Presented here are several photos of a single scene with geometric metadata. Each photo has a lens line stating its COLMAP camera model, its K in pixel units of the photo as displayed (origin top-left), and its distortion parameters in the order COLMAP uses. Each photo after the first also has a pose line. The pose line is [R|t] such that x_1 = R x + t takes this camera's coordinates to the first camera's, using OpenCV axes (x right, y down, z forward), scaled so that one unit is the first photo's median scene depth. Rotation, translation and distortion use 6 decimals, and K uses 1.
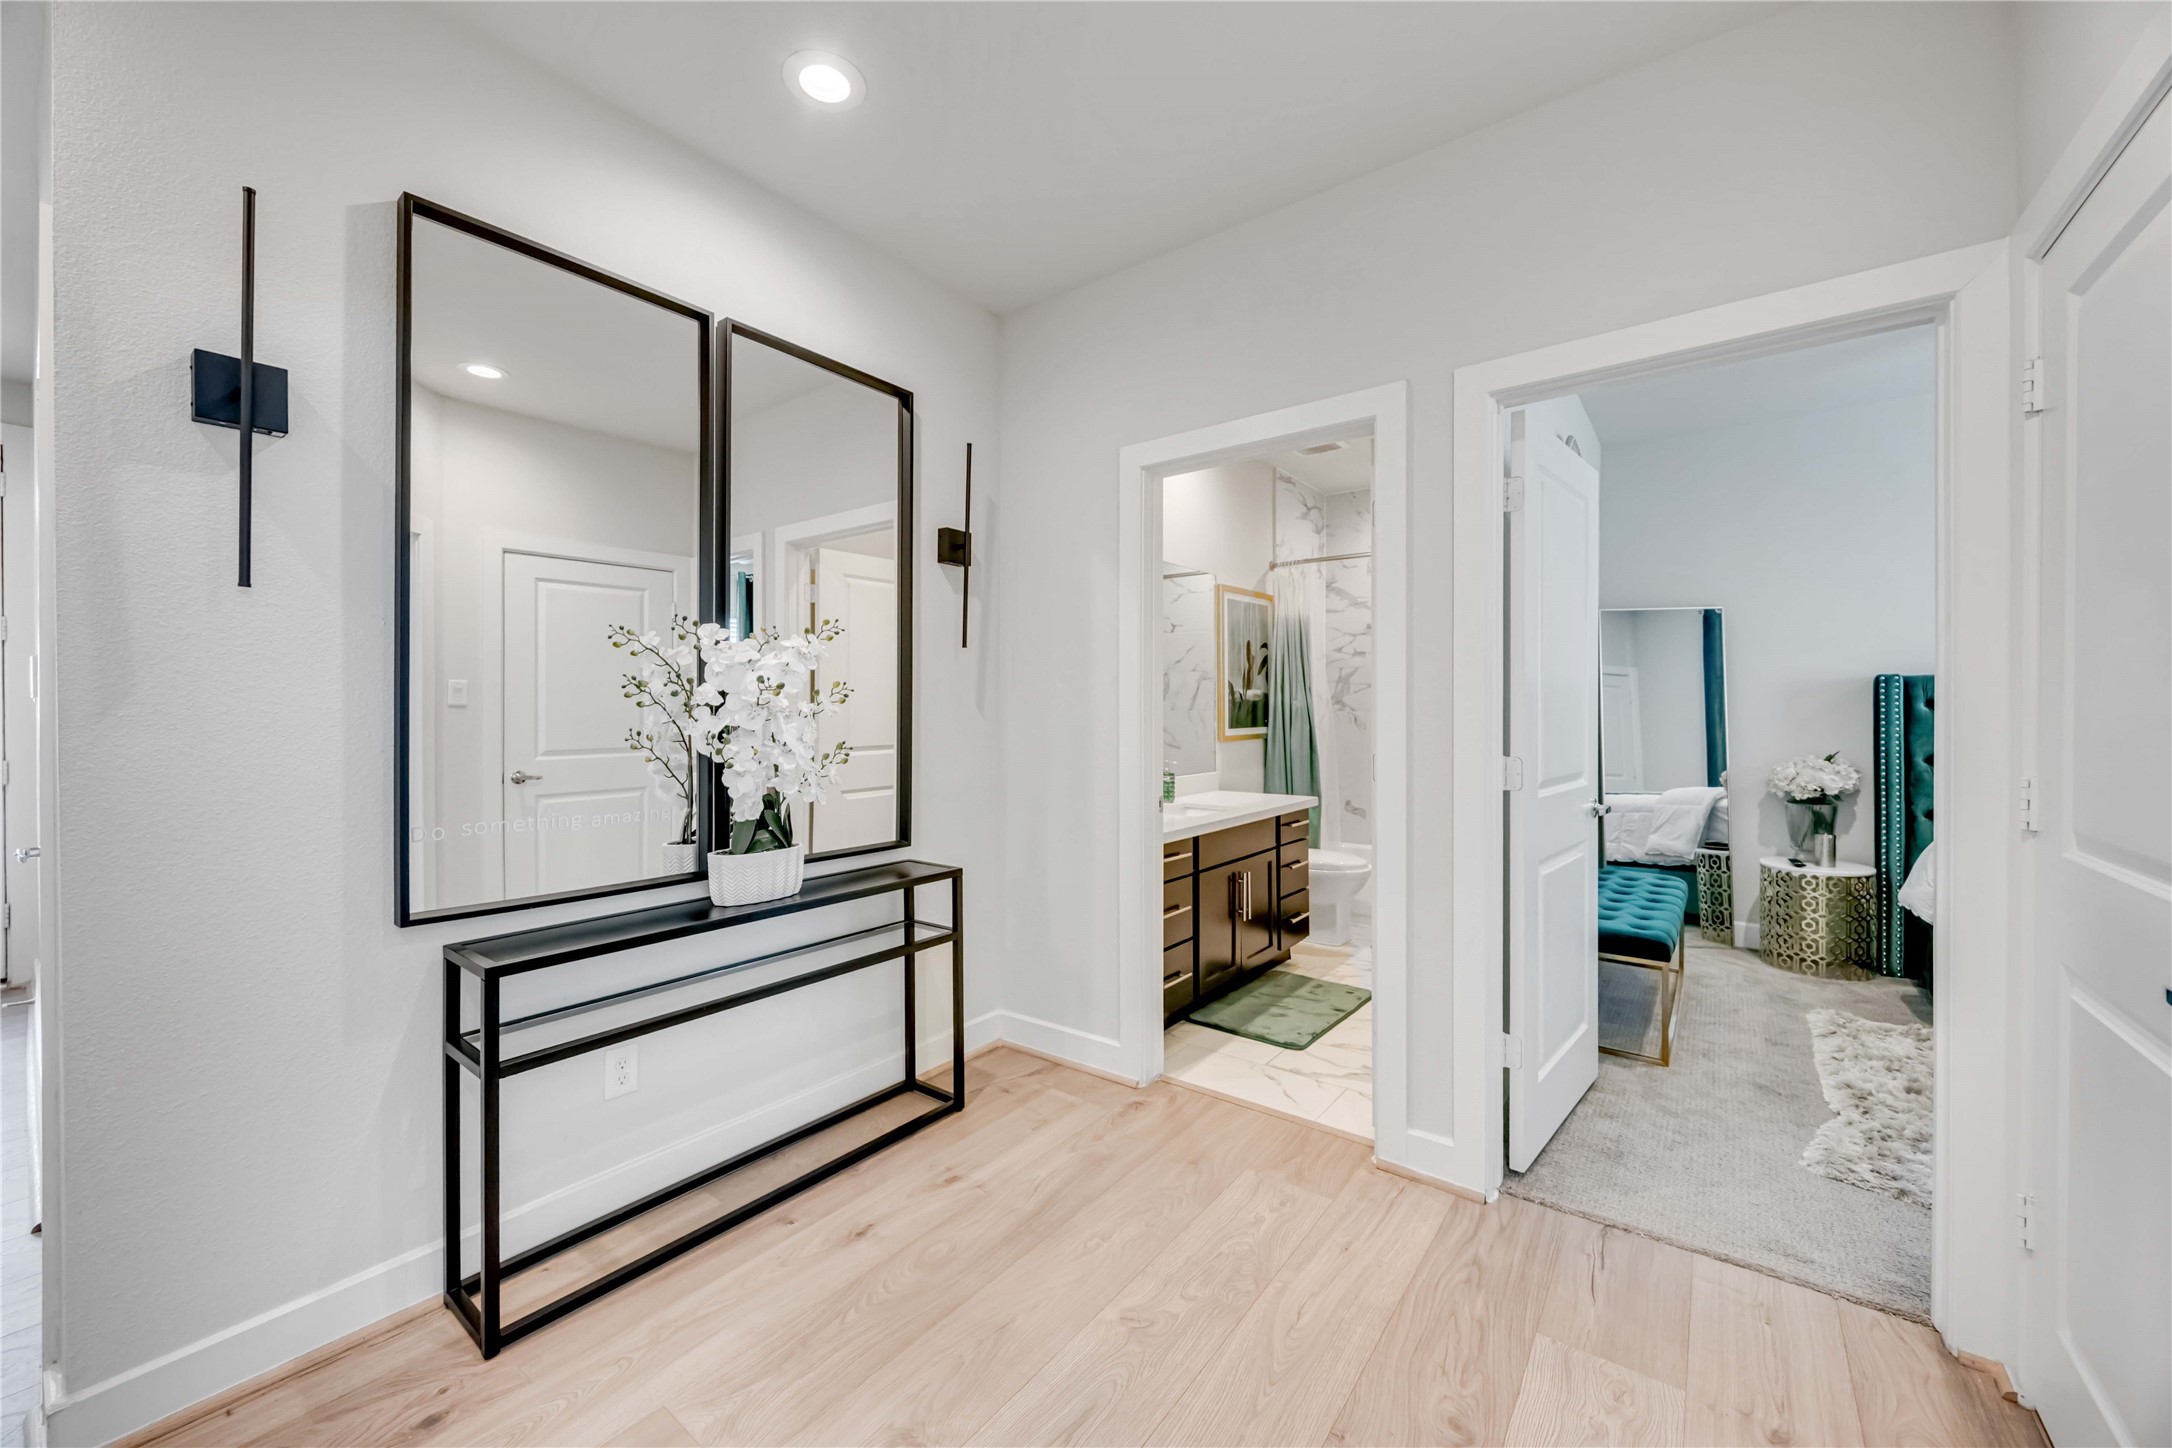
lens RADIAL K [[828.4, 0, 1099.2], [0, 828.4, 726.0], [0, 0, 1]] dist [-0.000390, 0.000012]
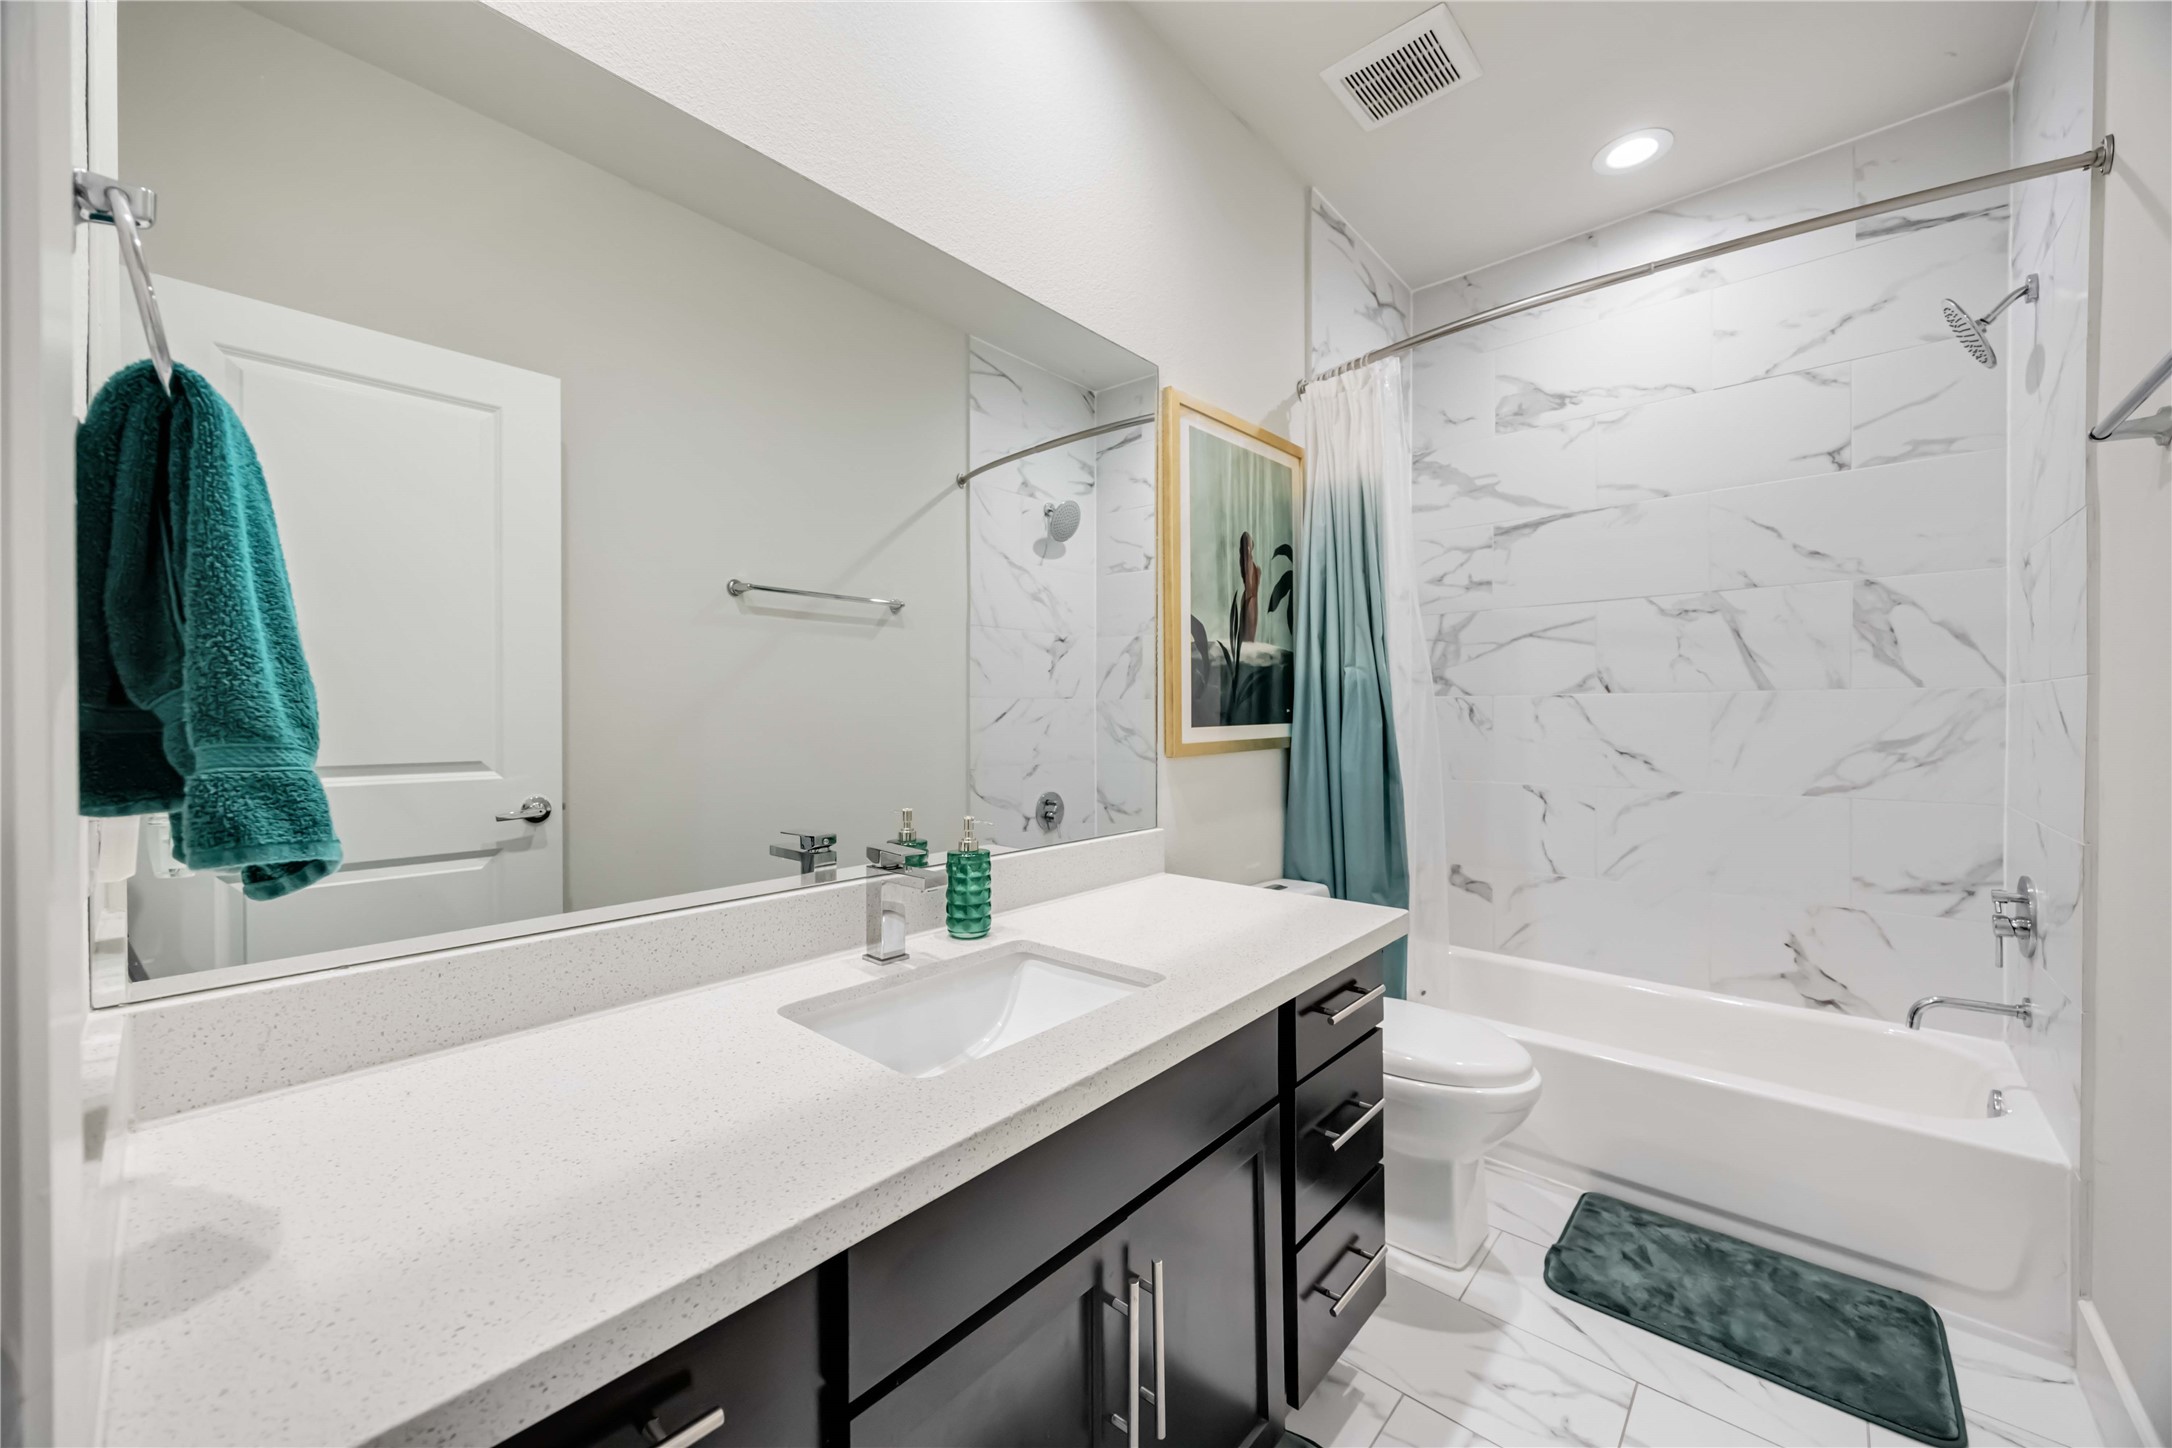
lens RADIAL K [[828.4, 0, 1099.2], [0, 828.4, 726.0], [0, 0, 1]] dist [-0.000390, 0.000012]
pose [[0.997007, -0.000670, -0.077314, 0.139934], [0.000347, 0.999991, -0.004188, 0.004624], [0.077316, 0.004149, 0.996998, 0.559635]]
